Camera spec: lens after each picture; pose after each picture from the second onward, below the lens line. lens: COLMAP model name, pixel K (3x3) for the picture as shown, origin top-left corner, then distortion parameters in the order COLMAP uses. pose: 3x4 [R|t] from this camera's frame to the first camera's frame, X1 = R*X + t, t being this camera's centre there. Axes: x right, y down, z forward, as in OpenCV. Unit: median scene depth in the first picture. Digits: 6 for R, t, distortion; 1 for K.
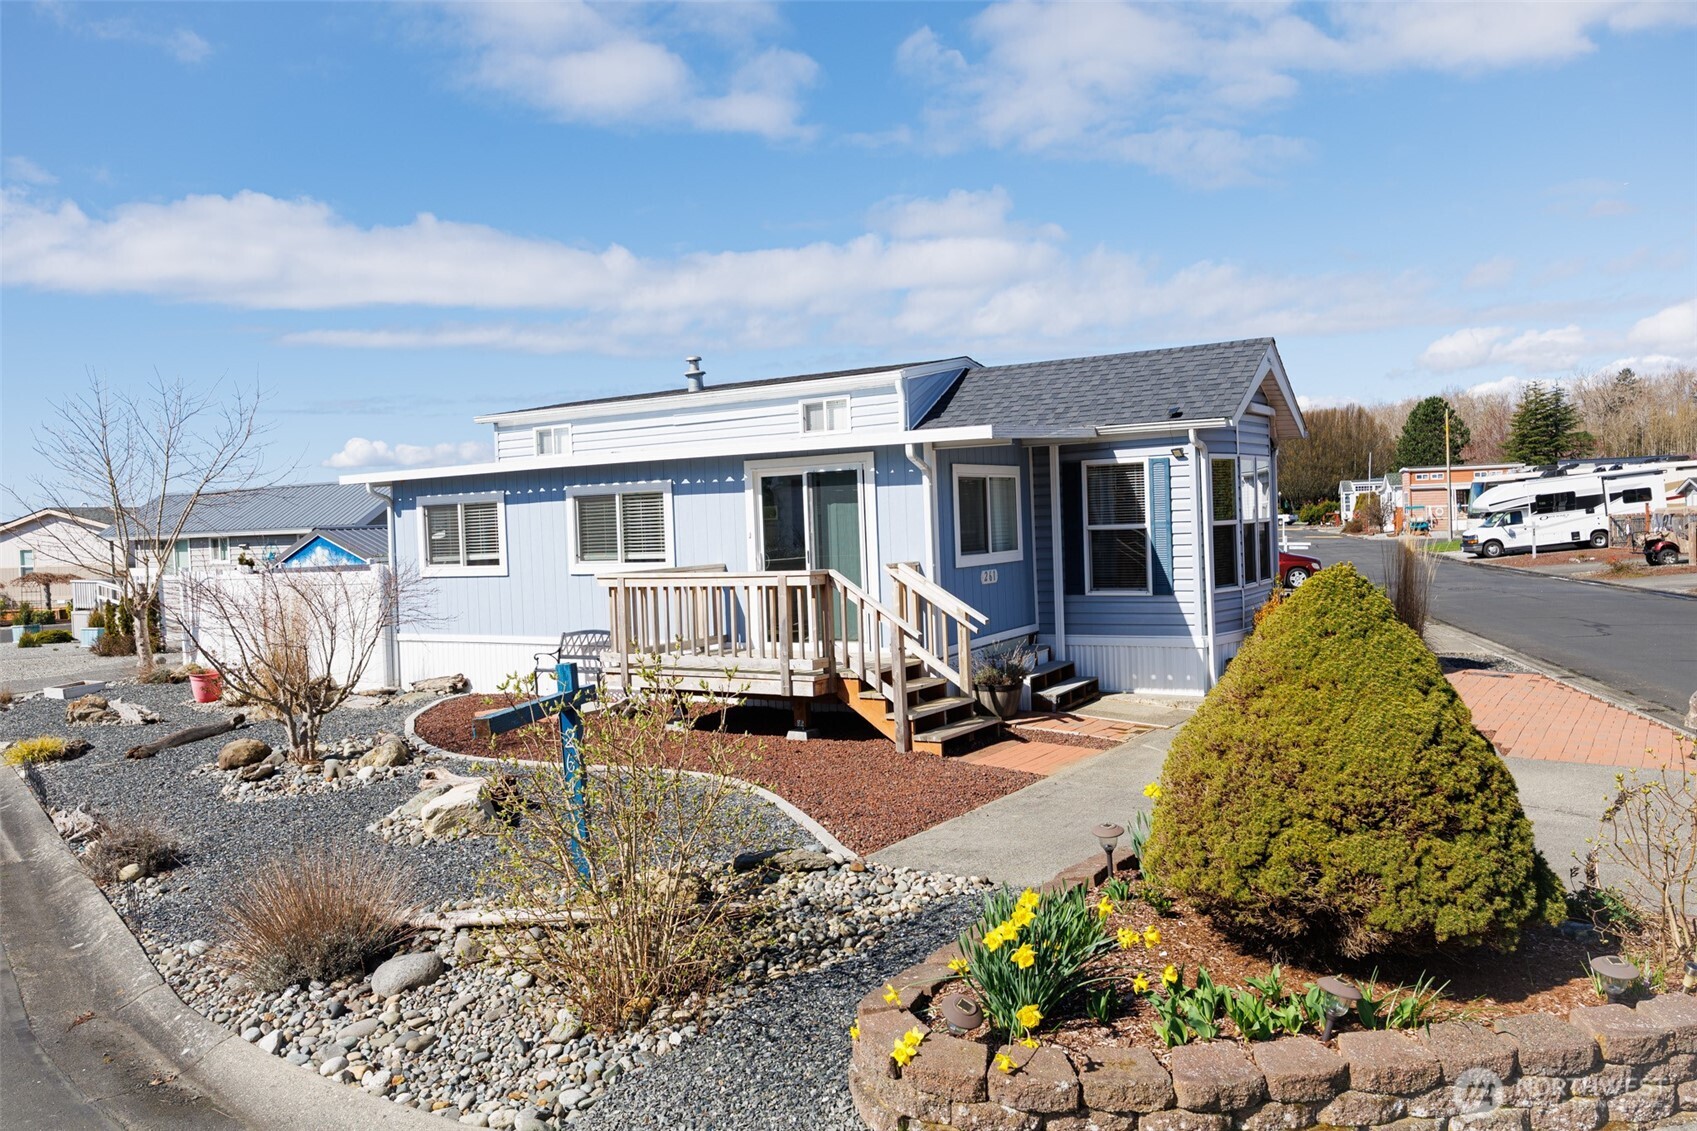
lens RADIAL K [[1248.3, 0, 848.5], [0, 1248.3, 565.5], [0, 0, 1]] dist [0.001087, 0.000339]
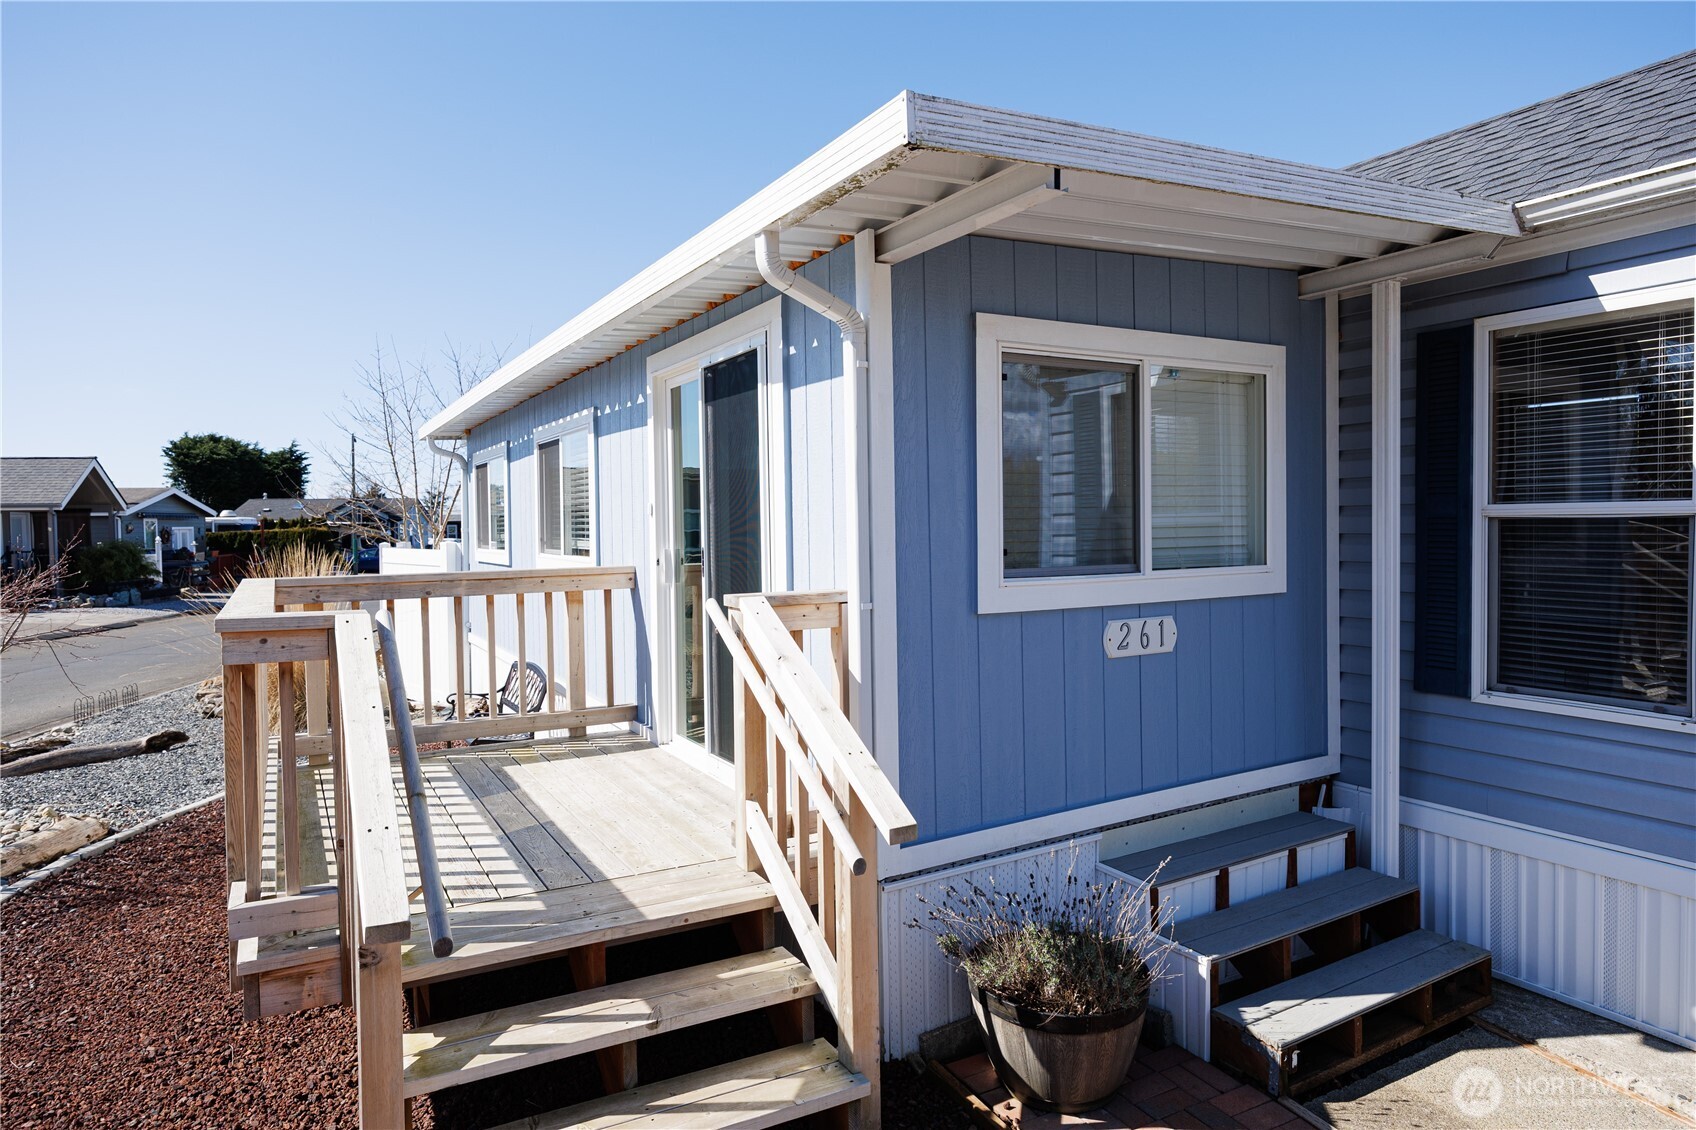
lens RADIAL K [[994.5, 0, 848.0], [0, 994.5, 565.0], [0, 0, 1]] dist [-0.075747, 0.064504]
pose [[0.865412, 0.043187, -0.499196, 0.175082], [-0.032210, 0.999013, 0.030588, -0.017636], [0.500024, -0.010392, 0.865949, 0.681487]]
